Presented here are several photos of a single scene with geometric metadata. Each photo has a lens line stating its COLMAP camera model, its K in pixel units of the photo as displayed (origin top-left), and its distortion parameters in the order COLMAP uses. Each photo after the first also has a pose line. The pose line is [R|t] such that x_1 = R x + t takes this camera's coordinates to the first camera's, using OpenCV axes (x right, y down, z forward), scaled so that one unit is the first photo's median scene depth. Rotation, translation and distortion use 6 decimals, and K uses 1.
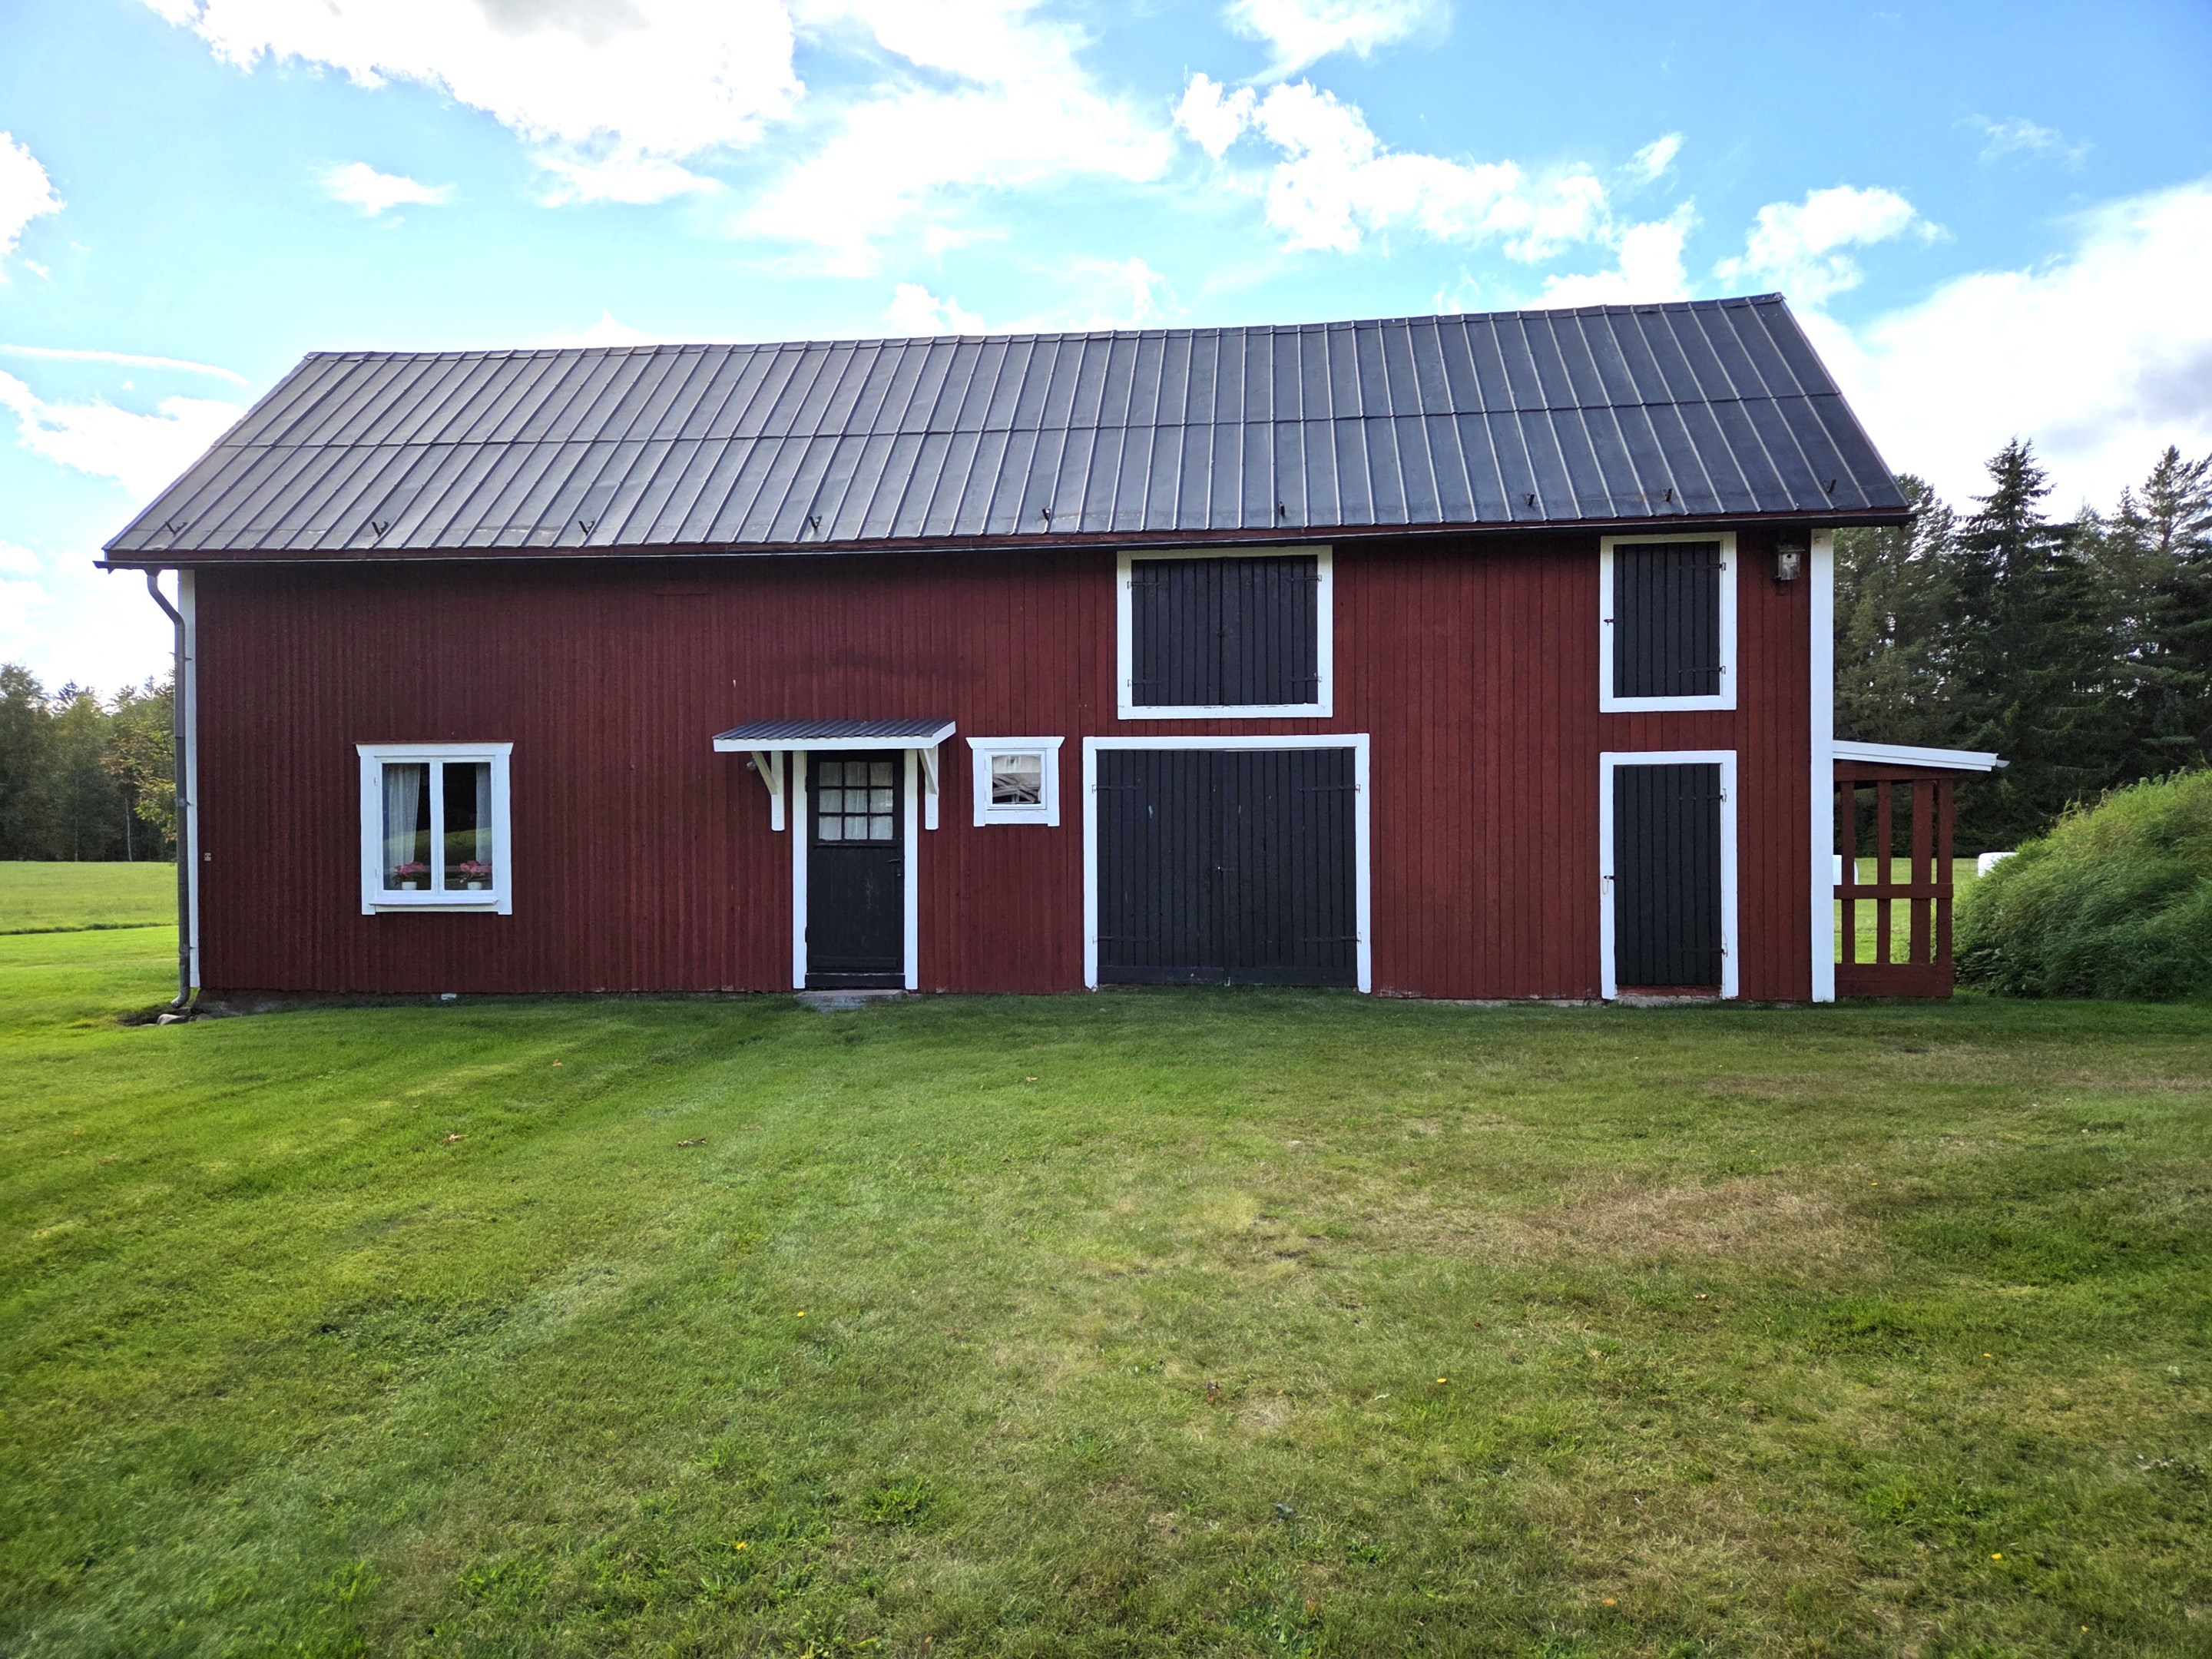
lens RADIAL K [[1469.7, 0, 1106.0], [0, 1469.7, 829.5], [0, 0, 1]] dist [0.046143, -0.037778]
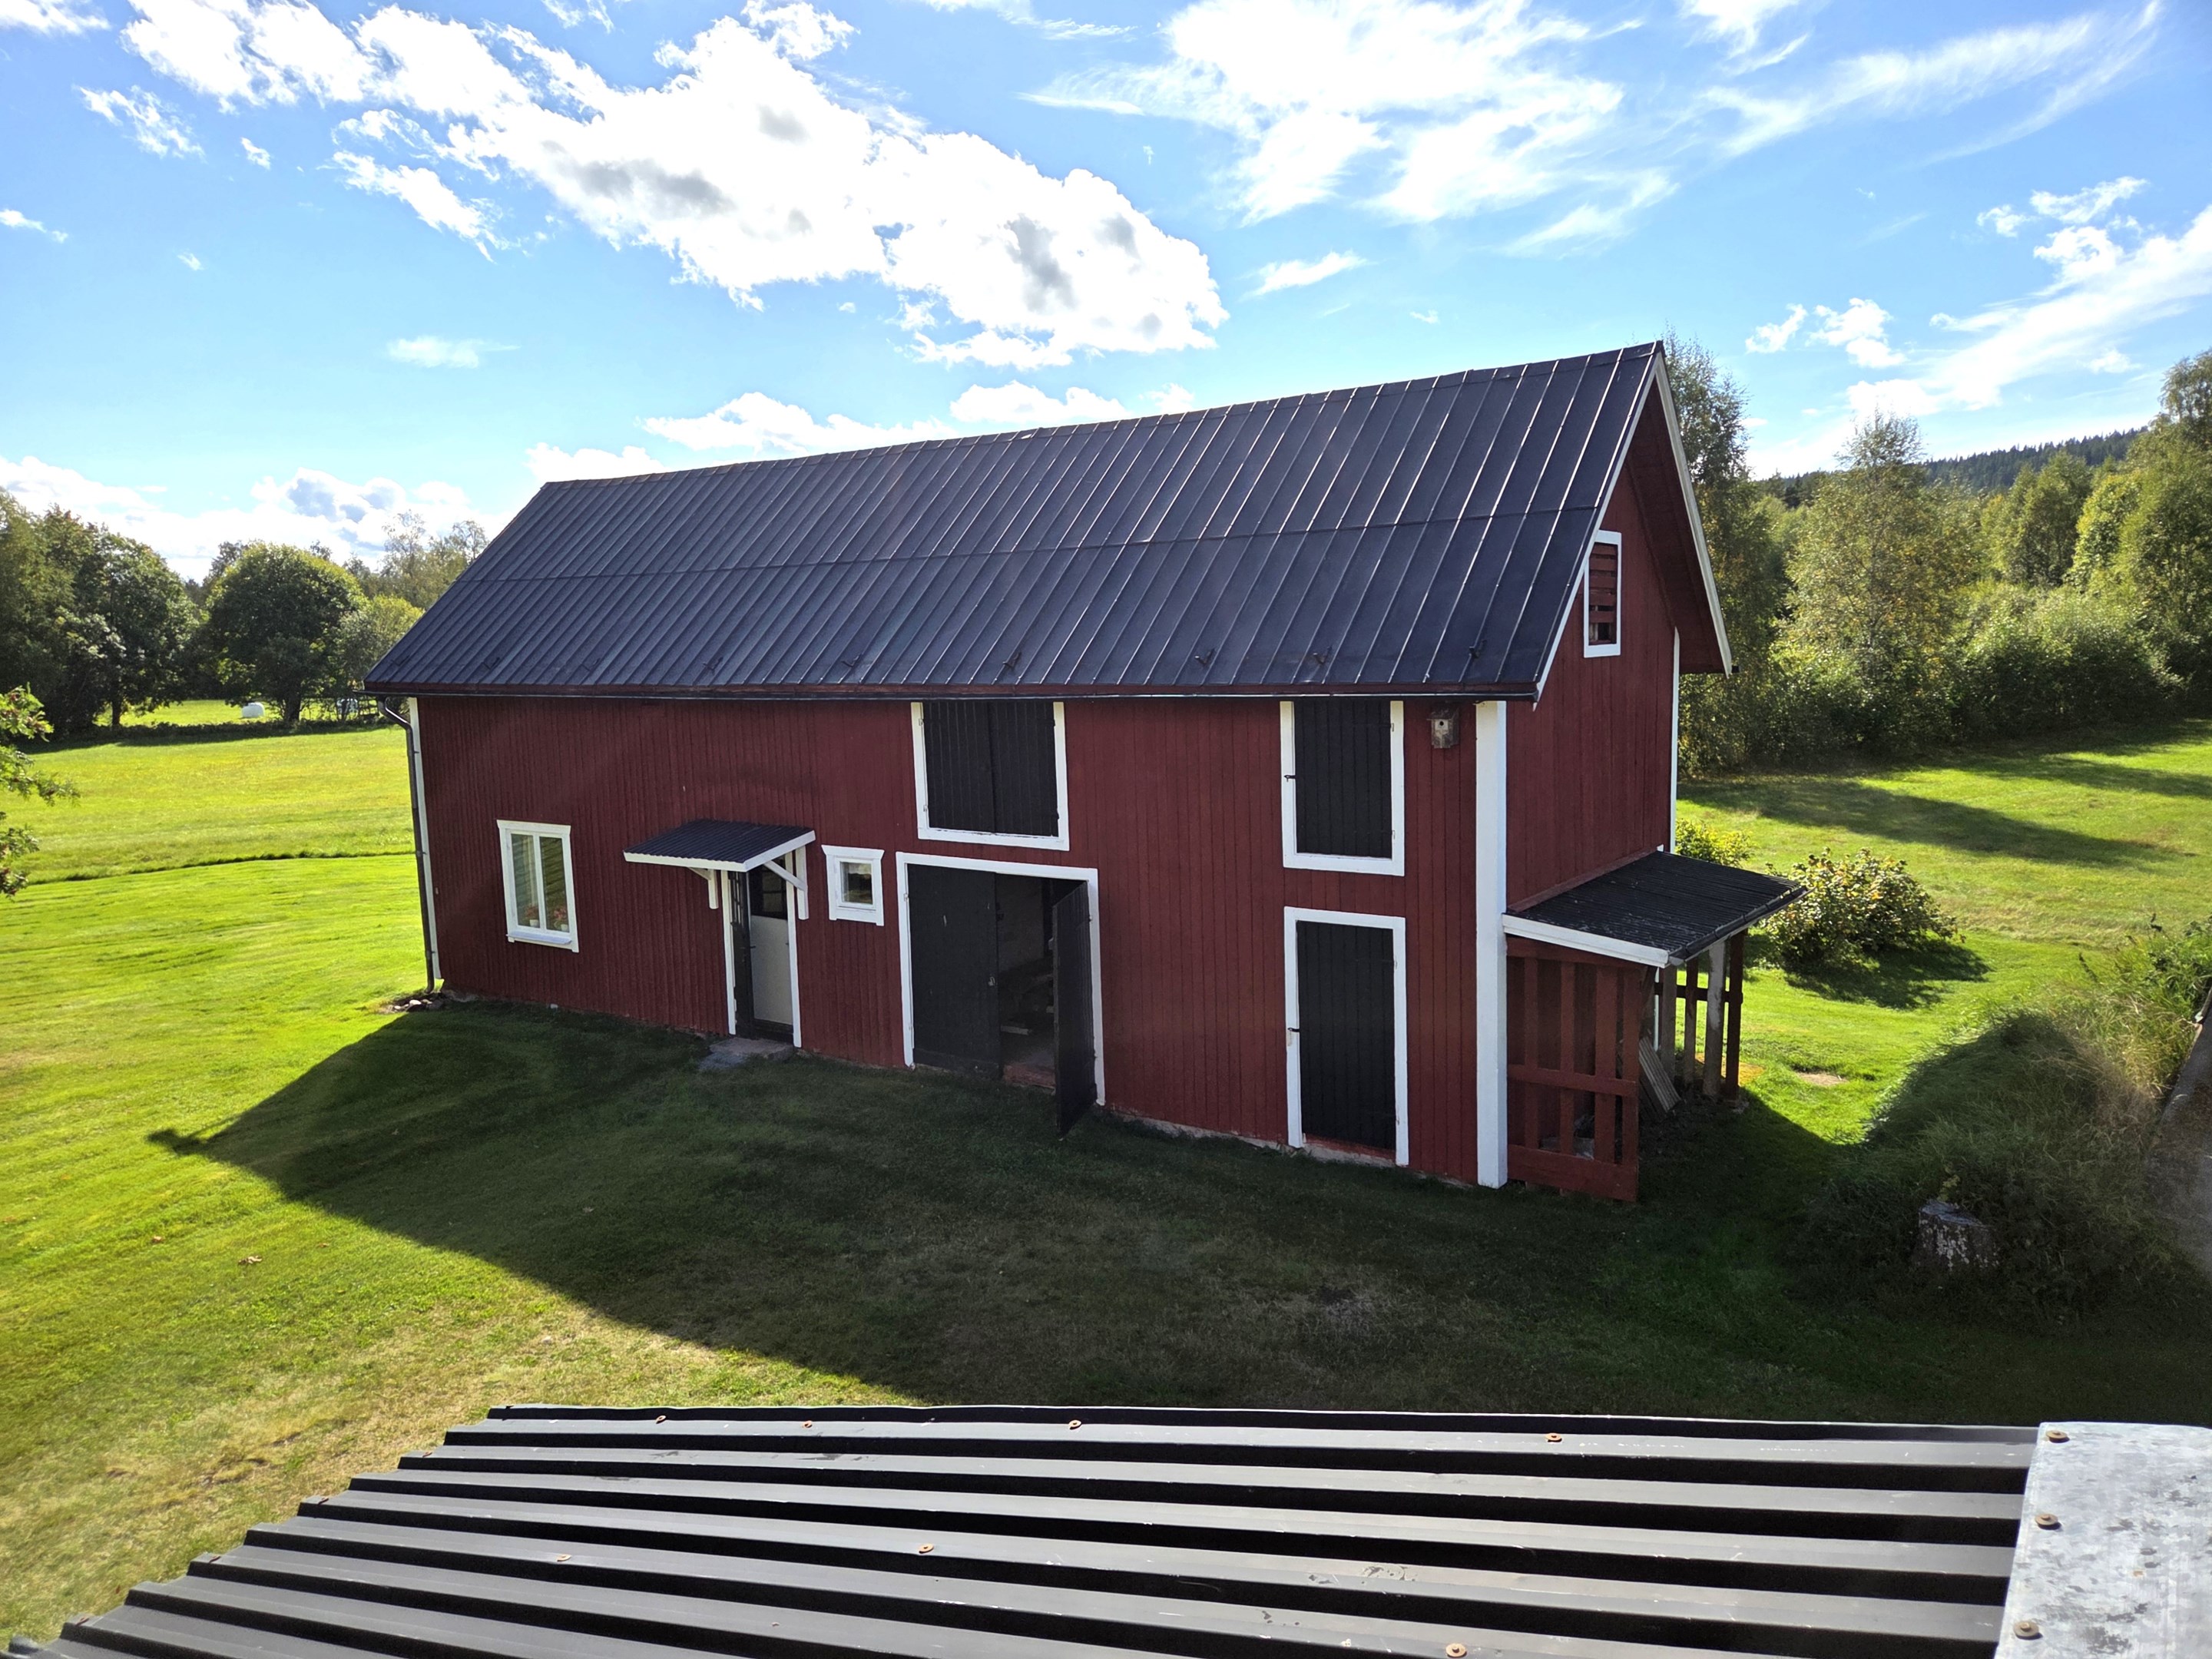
lens RADIAL K [[1469.7, 0, 1106.0], [0, 1469.7, 829.5], [0, 0, 1]] dist [0.046143, -0.037778]
pose [[0.876777, 0.047001, -0.478595, 0.689606], [0.019121, 0.991018, 0.132353, -0.233257], [0.480517, -0.125195, 0.868003, 0.085011]]
